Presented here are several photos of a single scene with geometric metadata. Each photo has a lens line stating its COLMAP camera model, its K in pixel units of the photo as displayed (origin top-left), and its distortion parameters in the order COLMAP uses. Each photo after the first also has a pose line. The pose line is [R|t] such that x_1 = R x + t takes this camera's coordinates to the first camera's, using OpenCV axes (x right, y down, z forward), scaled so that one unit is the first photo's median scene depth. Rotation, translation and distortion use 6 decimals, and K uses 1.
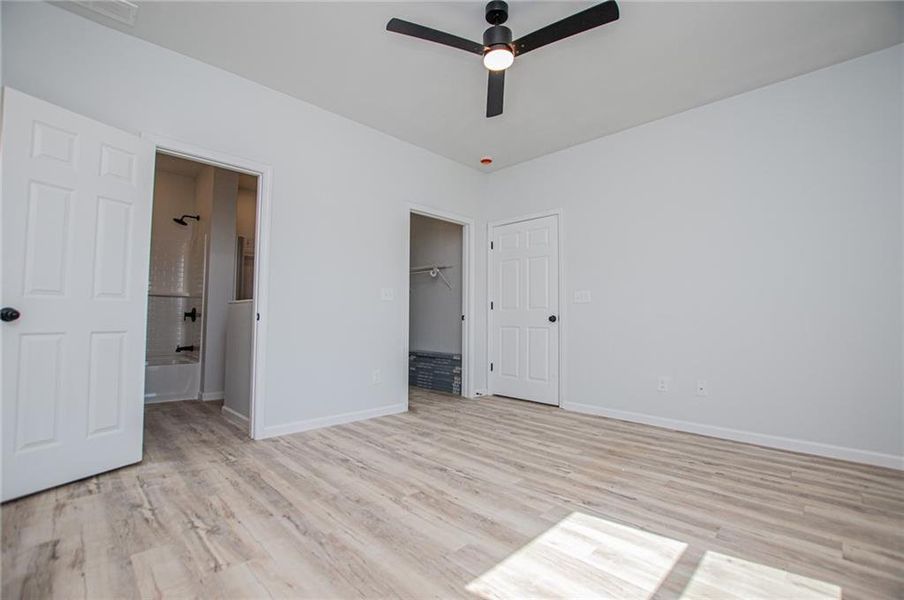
lens RADIAL K [[403.4, 0, 459.4], [0, 403.4, 302.0], [0, 0, 1]] dist [-0.029311, 0.000542]
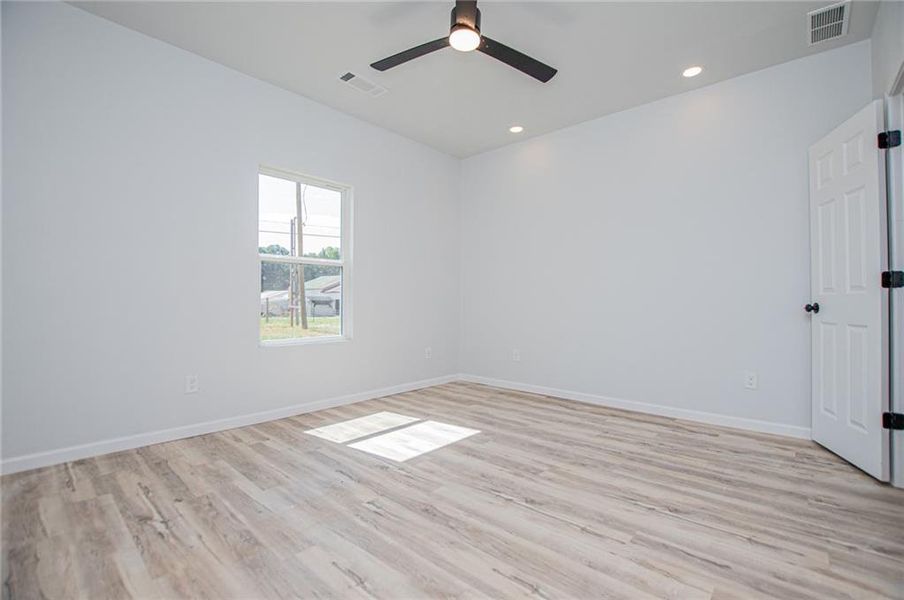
lens RADIAL K [[403.4, 0, 459.4], [0, 403.4, 302.0], [0, 0, 1]] dist [-0.029311, 0.000542]
pose [[-0.998606, -0.013797, -0.050949, 0.155037], [-0.011471, 0.998890, -0.045677, 0.073993], [0.051522, -0.045029, -0.997656, 1.947235]]
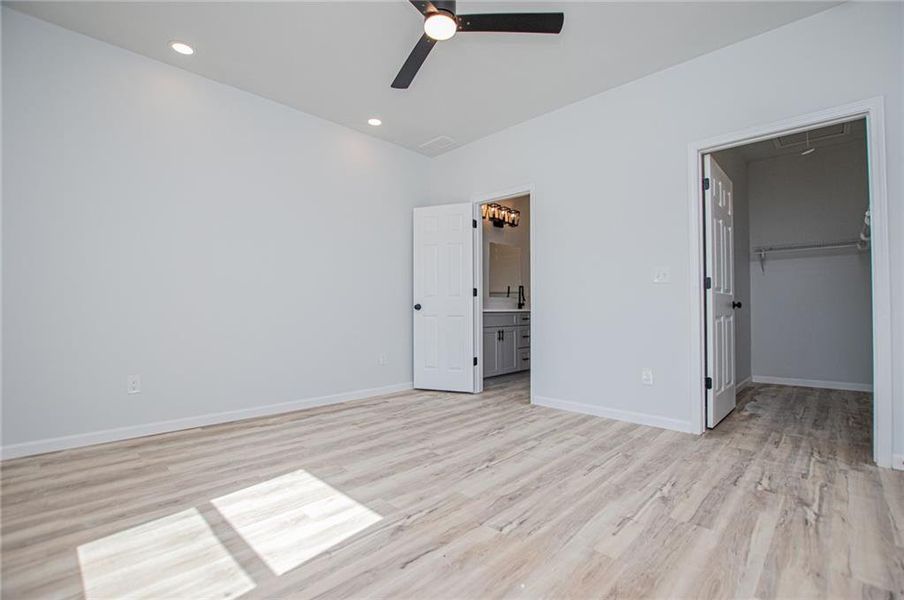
lens RADIAL K [[403.4, 0, 459.4], [0, 403.4, 302.0], [0, 0, 1]] dist [-0.029311, 0.000542]
pose [[0.010411, -0.029481, -0.999511, 1.034652], [0.043939, 0.998613, -0.028997, 0.062852], [0.998980, -0.043616, 0.011692, 1.014587]]
